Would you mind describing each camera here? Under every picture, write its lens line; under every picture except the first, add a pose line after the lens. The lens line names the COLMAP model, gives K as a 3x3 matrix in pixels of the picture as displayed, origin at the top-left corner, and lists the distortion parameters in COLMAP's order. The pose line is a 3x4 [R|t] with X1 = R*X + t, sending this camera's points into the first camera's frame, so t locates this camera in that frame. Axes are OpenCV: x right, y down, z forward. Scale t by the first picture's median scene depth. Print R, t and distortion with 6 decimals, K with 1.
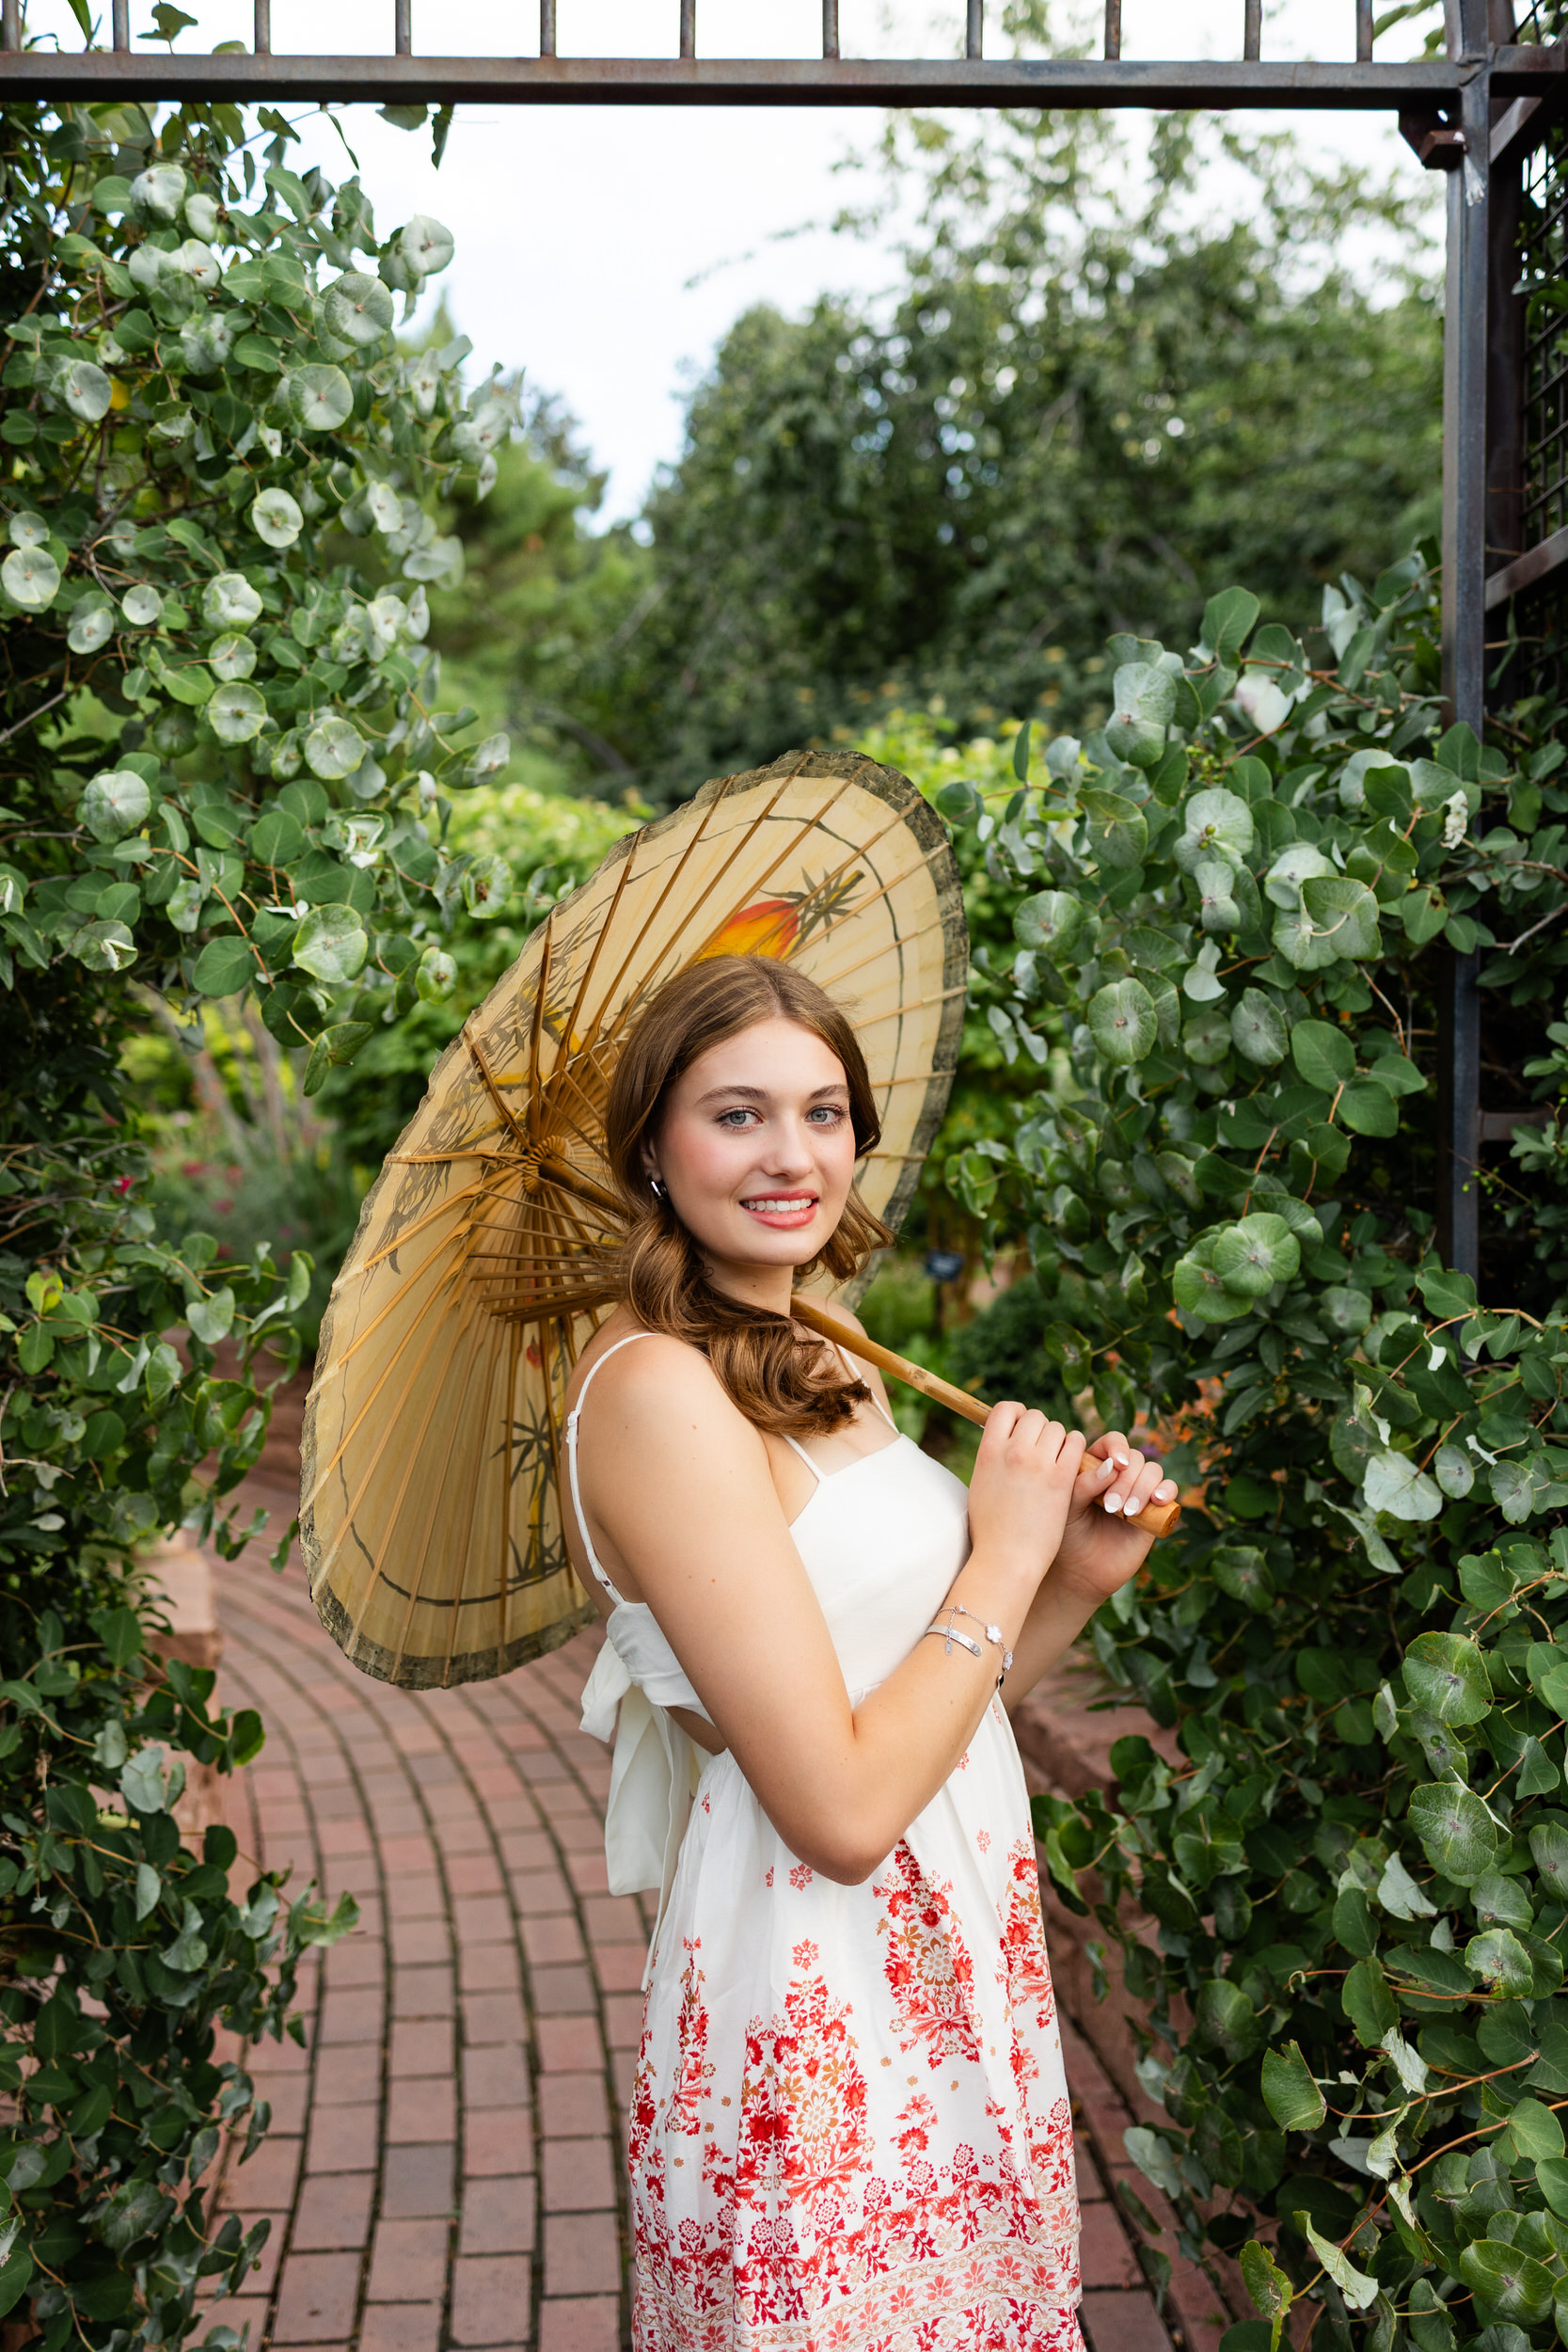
lens RADIAL K [[2575.2, 0, 790.2], [0, 2575.2, 1102.1], [0, 0, 1]] dist [-0.059169, 0.007663]
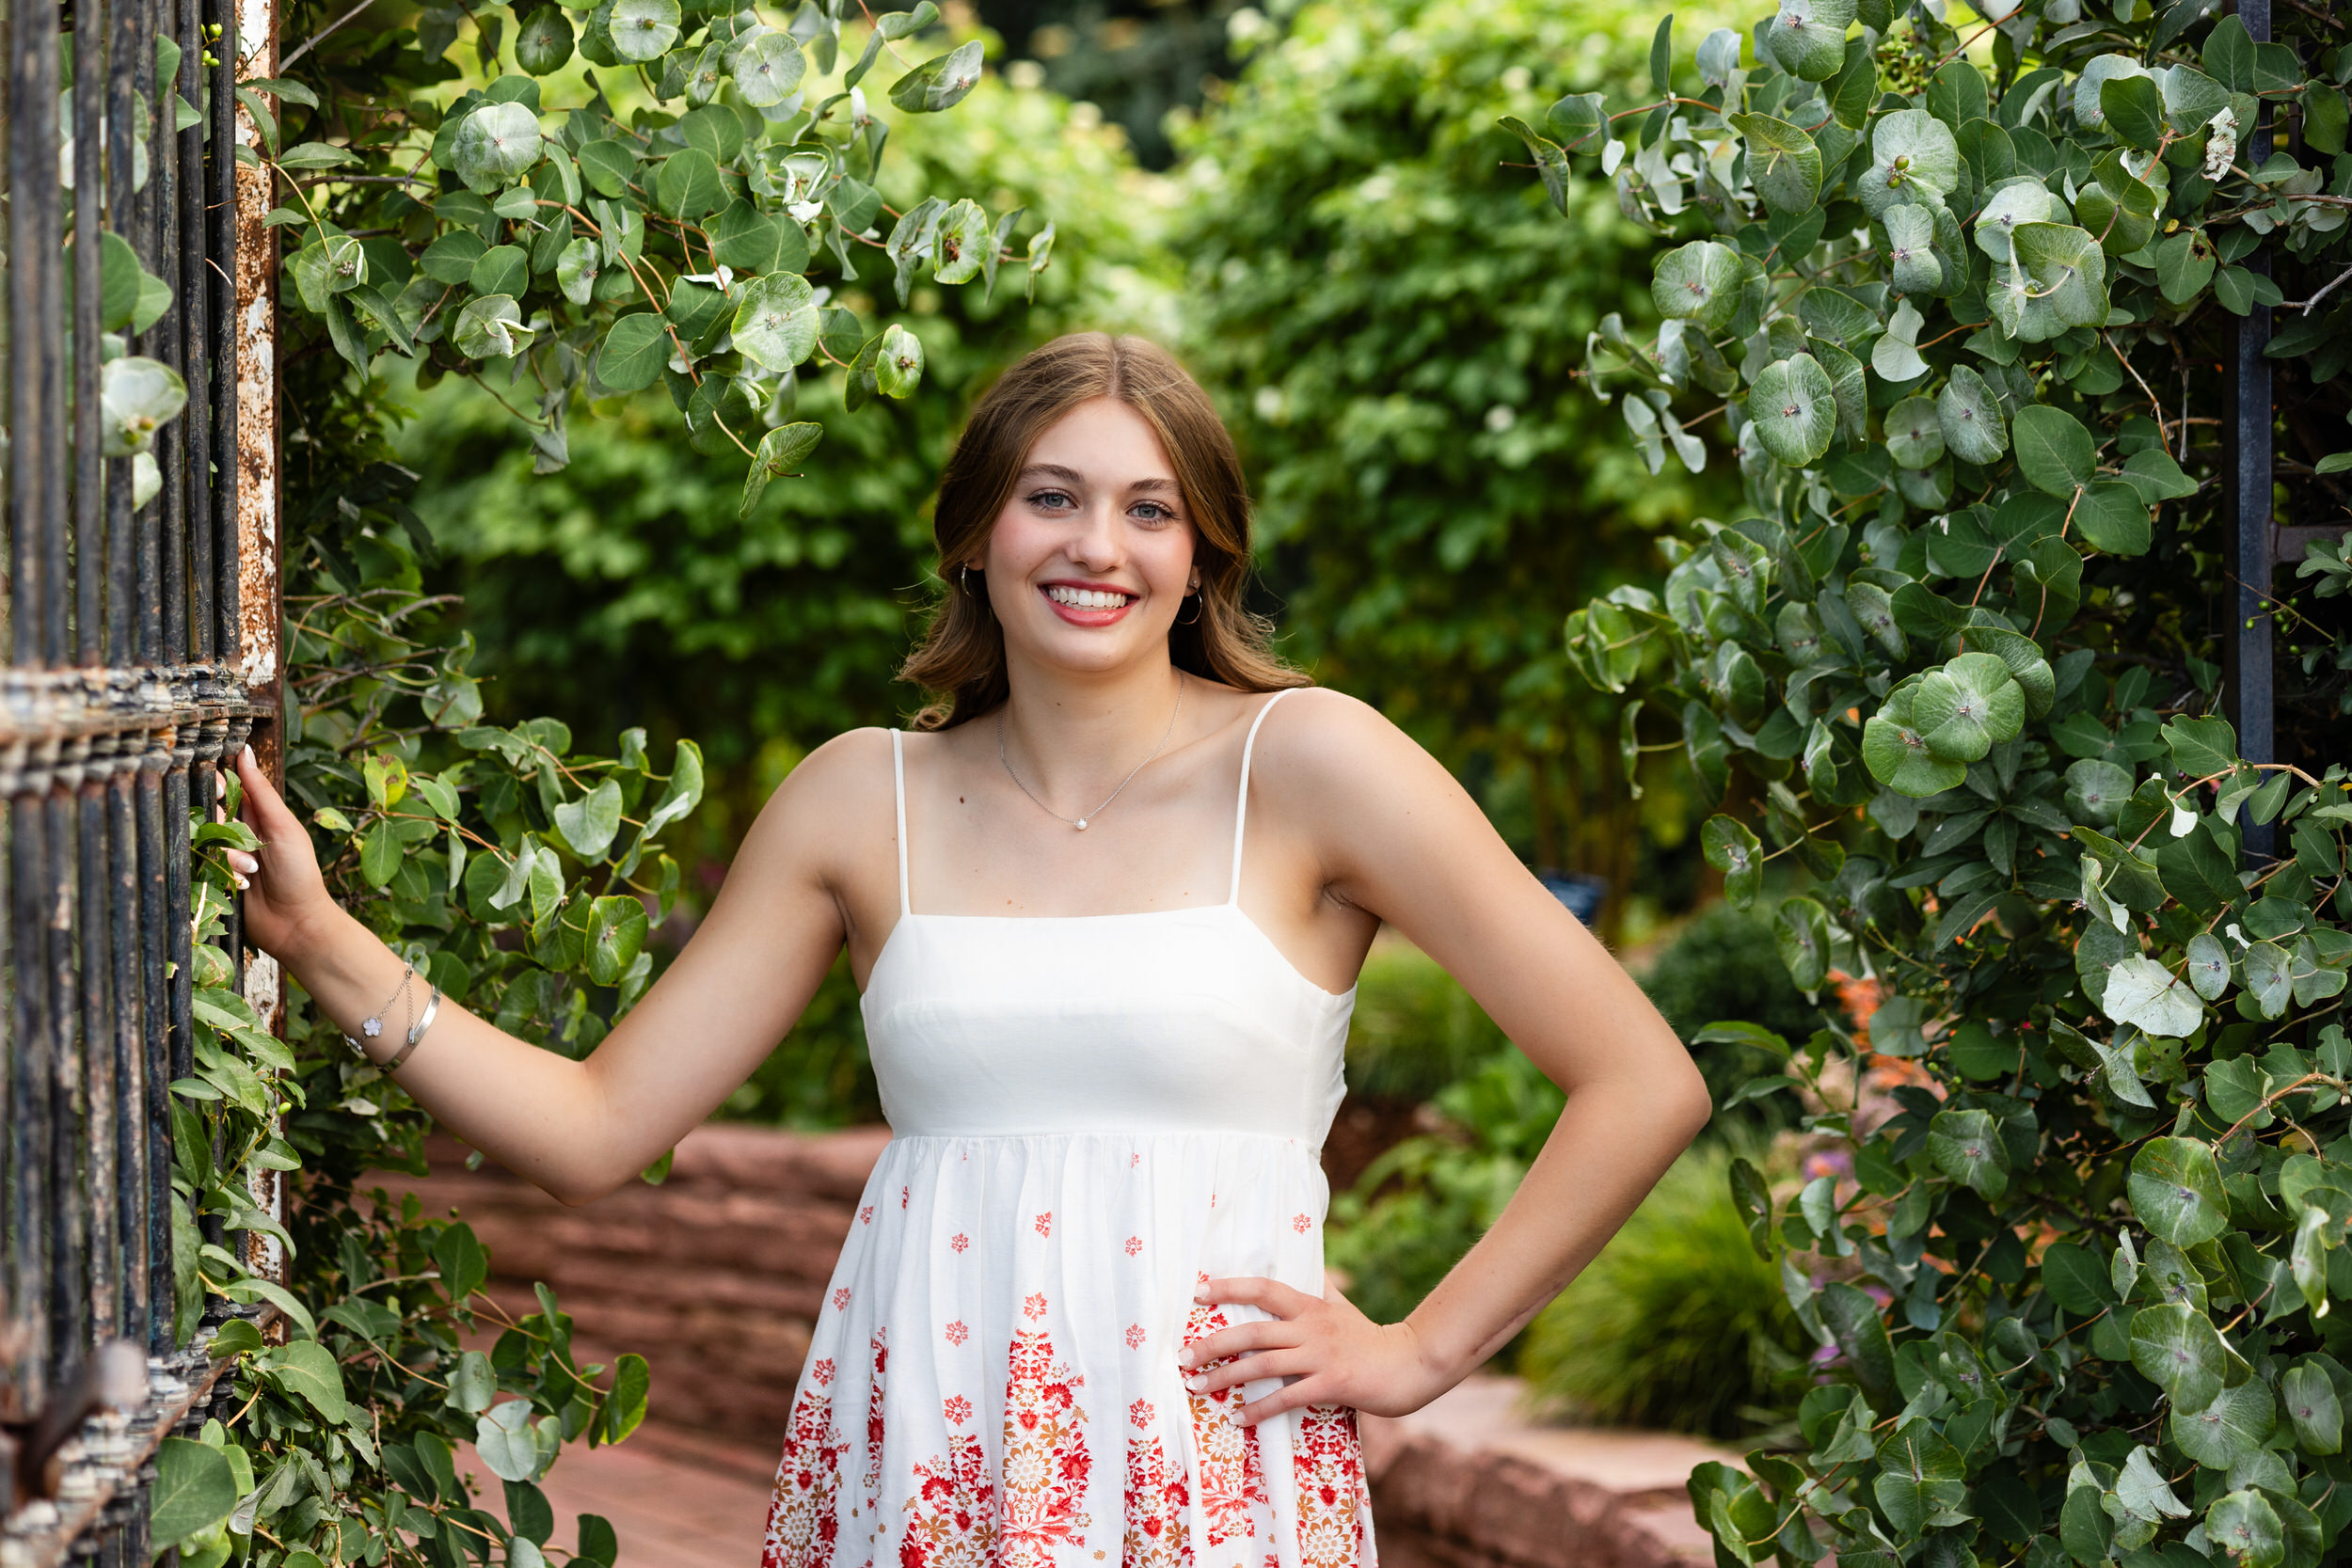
lens RADIAL K [[5683.8, 0, 1176.0], [0, 5683.8, 784.0], [0, 0, 1]] dist [-0.024804, 0.614140]
pose [[0.999912, -0.011401, -0.006806, -0.045812], [0.011572, 0.999603, 0.025689, 0.034569], [0.006510, -0.025766, 0.999647, -0.702653]]
